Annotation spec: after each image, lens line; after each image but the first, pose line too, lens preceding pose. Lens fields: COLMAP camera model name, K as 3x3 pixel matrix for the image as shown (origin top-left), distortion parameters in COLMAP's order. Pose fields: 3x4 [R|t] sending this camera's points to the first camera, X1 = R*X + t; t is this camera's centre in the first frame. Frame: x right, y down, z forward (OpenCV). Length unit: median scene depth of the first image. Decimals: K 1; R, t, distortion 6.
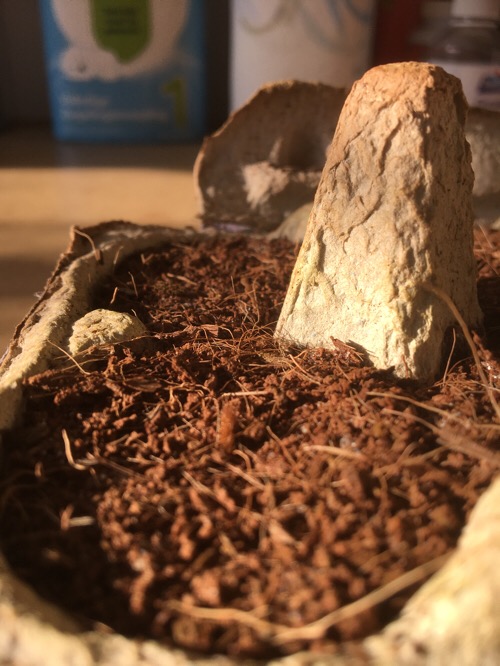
lens RADIAL K [[577.1, 0, 250.0], [0, 577.1, 333.0], [0, 0, 1]] dist [0.007353, -0.108973]
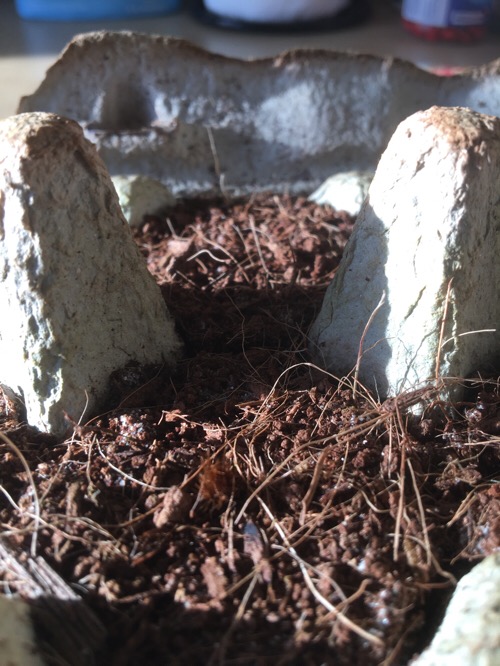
lens RADIAL K [[577.1, 0, 250.0], [0, 577.1, 333.0], [0, 0, 1]] dist [0.007353, -0.108973]
pose [[0.999406, 0.004489, -0.034160, 0.696098], [0.003055, 0.976022, 0.217651, -0.337584], [0.034318, -0.217627, 0.975429, 0.014796]]
